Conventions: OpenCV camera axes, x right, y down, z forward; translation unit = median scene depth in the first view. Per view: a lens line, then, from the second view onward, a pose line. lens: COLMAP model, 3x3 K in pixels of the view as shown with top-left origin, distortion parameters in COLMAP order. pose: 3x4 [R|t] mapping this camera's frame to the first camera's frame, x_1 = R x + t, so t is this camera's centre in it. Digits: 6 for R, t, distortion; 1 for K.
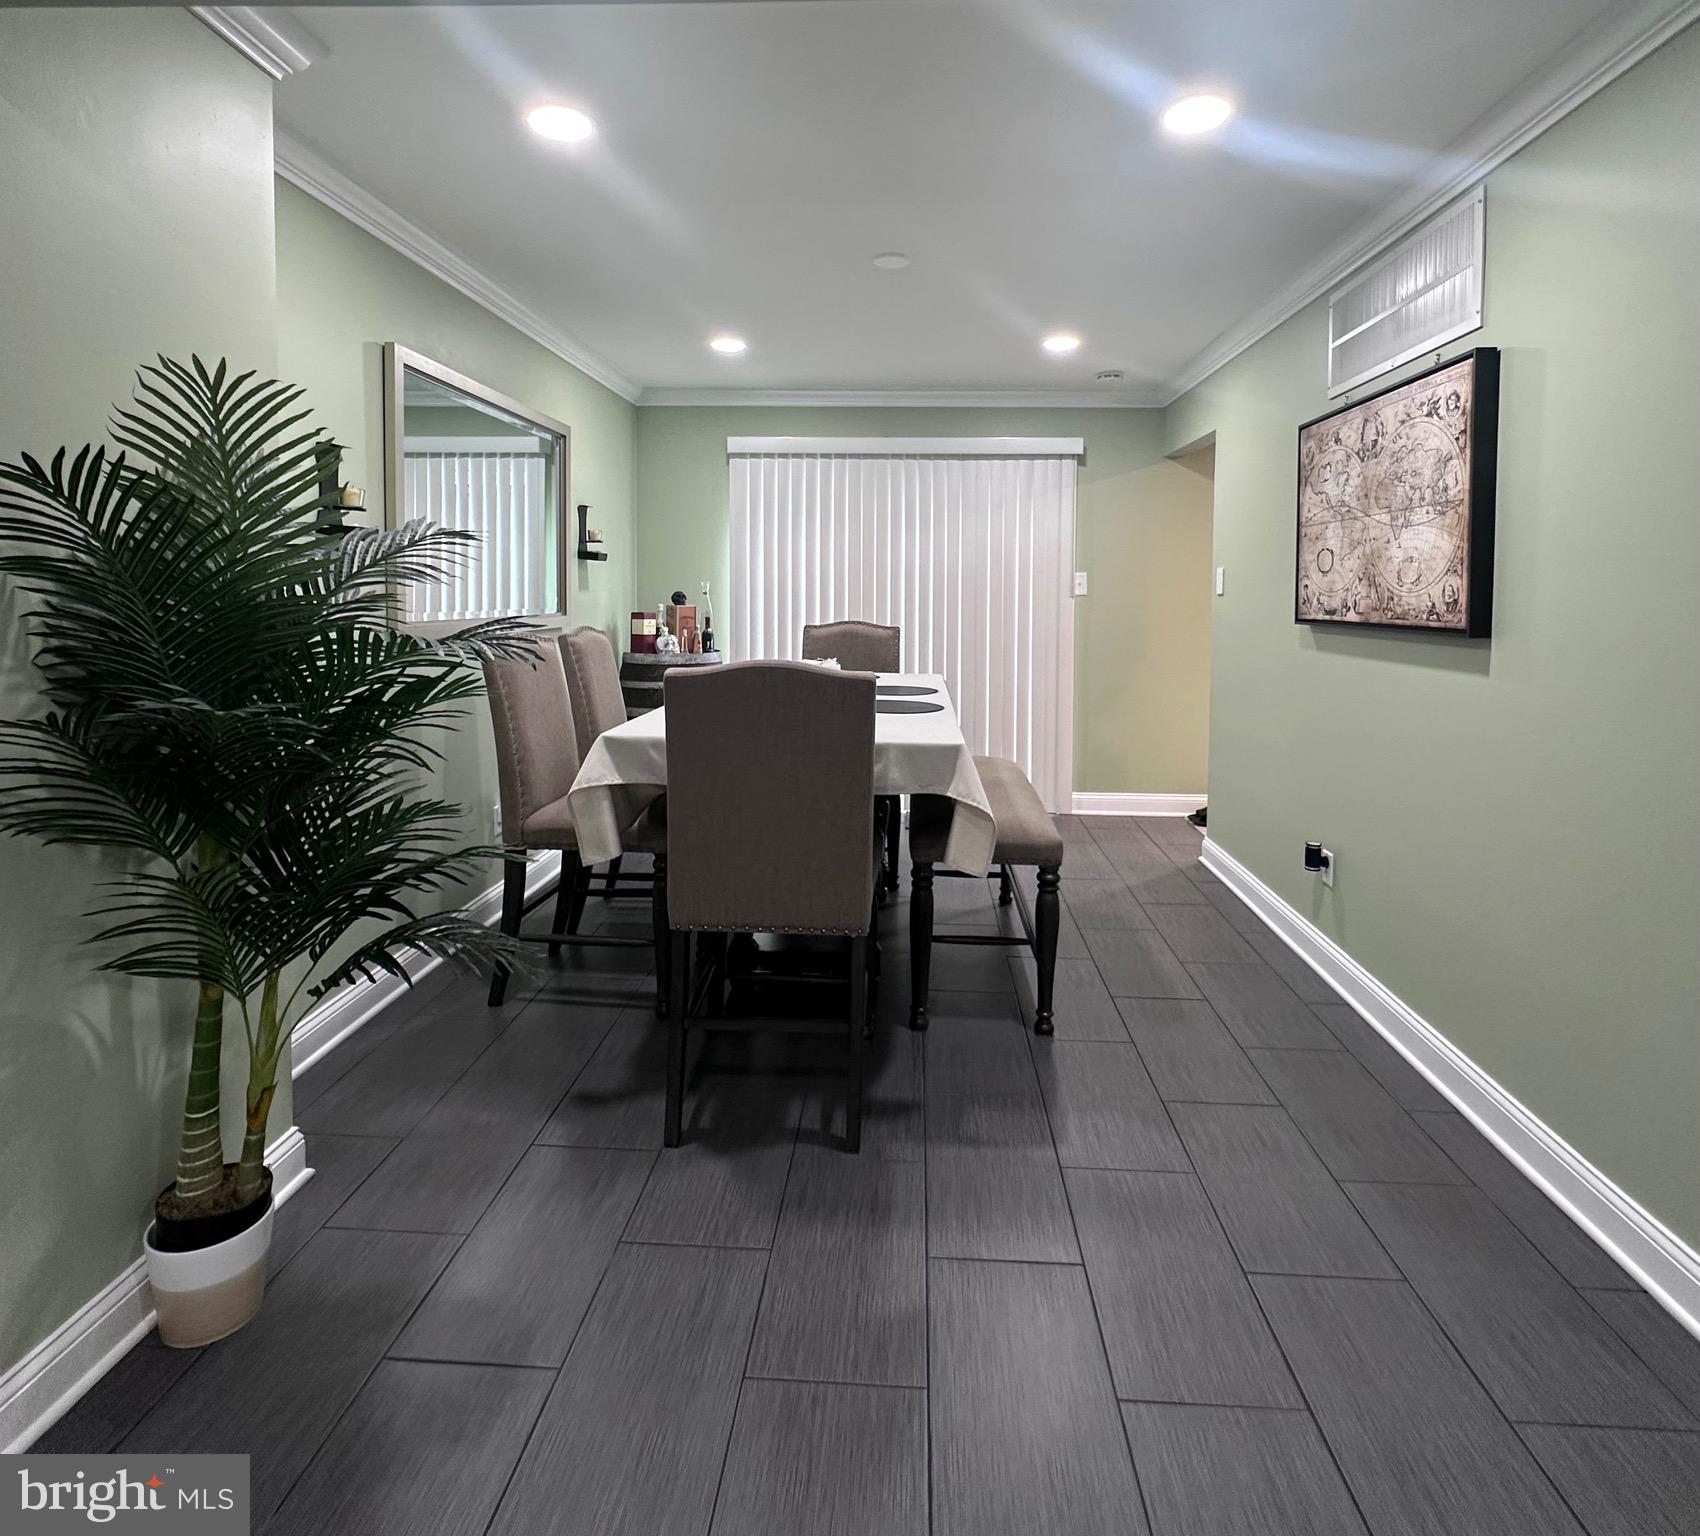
lens RADIAL K [[934.8, 0, 859.1], [0, 934.8, 627.4], [0, 0, 1]] dist [-0.001790, -0.000413]
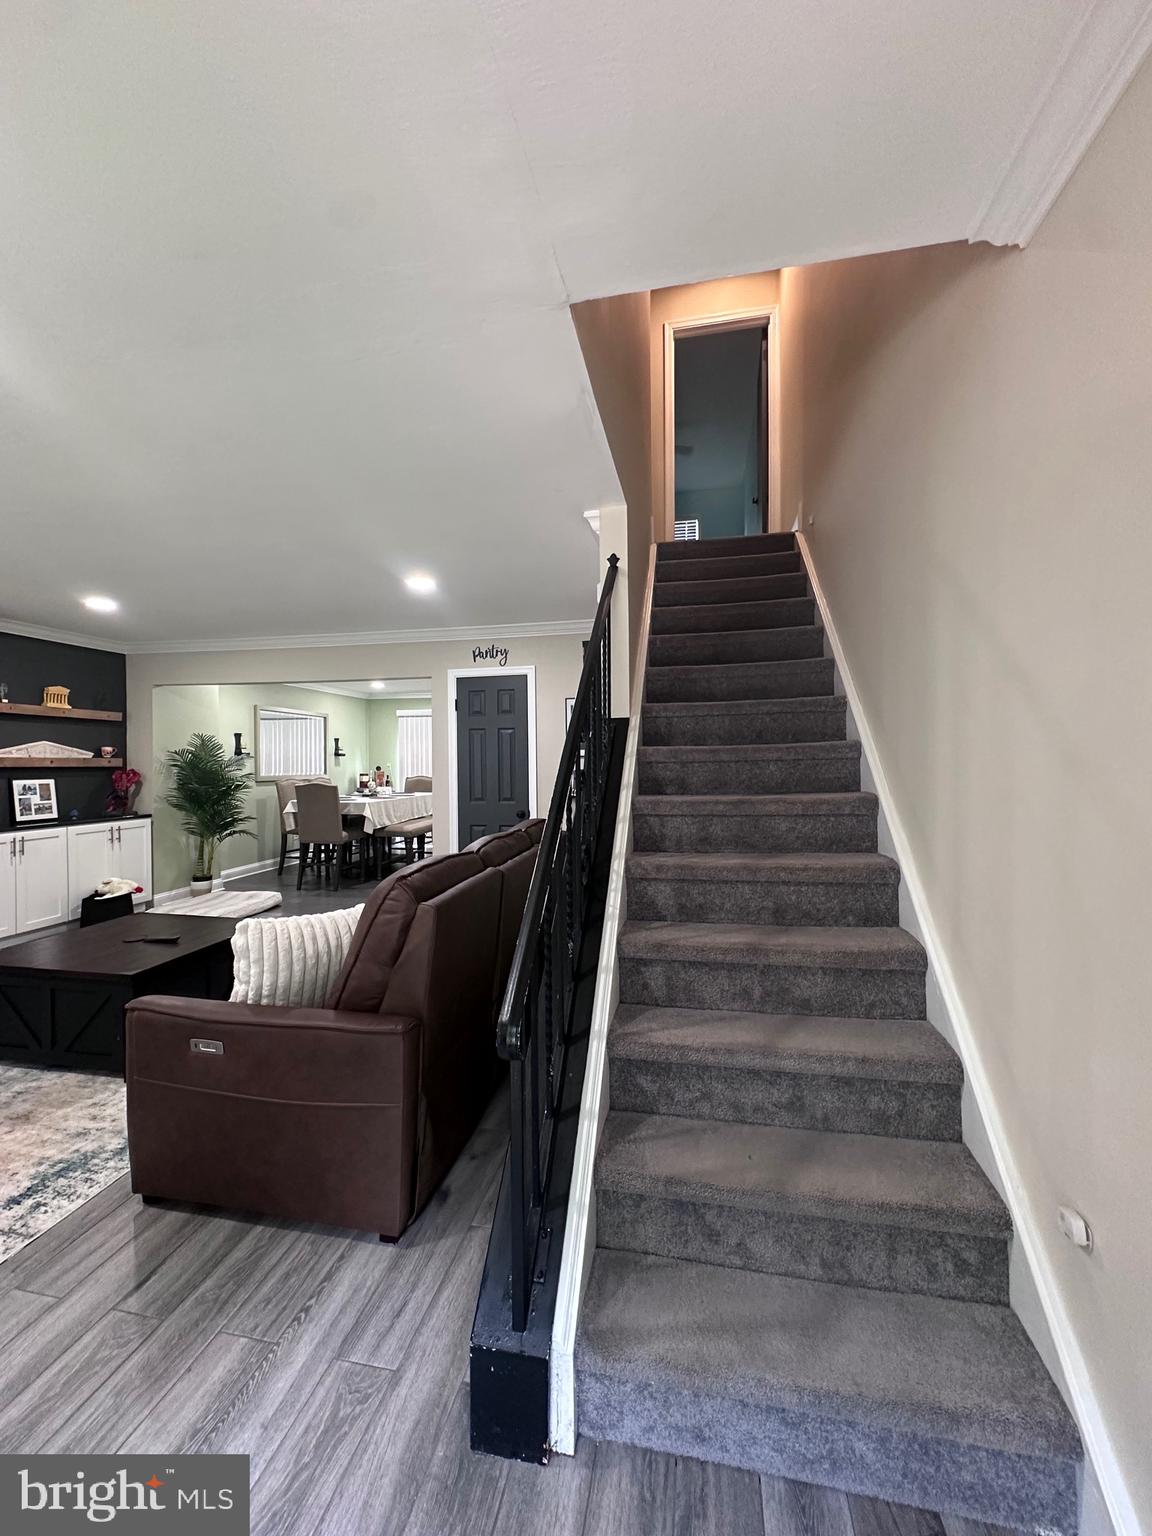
lens RADIAL K [[617.8, 0, 576.0], [0, 617.8, 768.0], [0, 0, 1]] dist [-0.004206, 0.000663]
pose [[0.989416, -0.005619, -0.144998, 1.377035], [0.001504, 0.999594, -0.028470, 0.043285], [0.145099, 0.027951, 0.989022, -1.569728]]
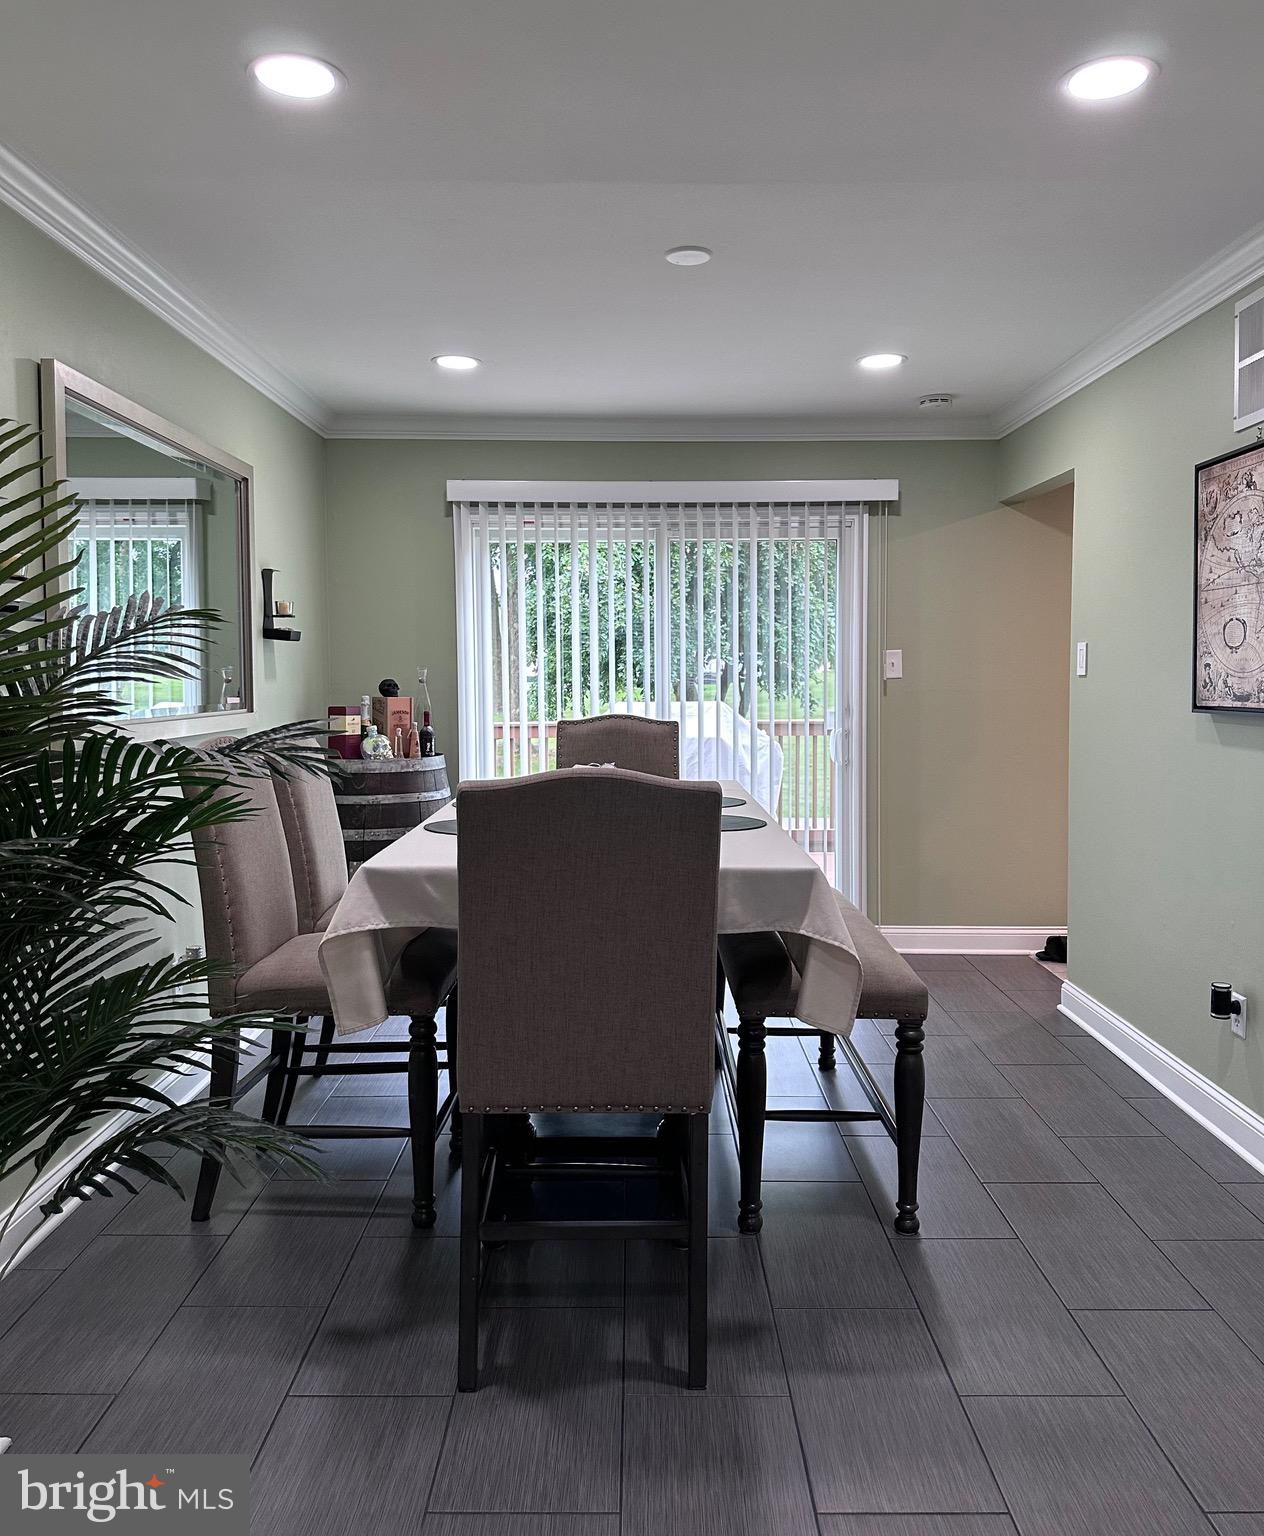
lens RADIAL K [[1194.3, 0, 627.3], [0, 1194.3, 727.8], [0, 0, 1]] dist [0.072163, -0.103843]
pose [[0.998511, -0.013420, 0.052873, -0.097599], [0.013042, 0.999887, 0.007501, -0.006145], [-0.052967, -0.006800, 0.998573, -0.015122]]
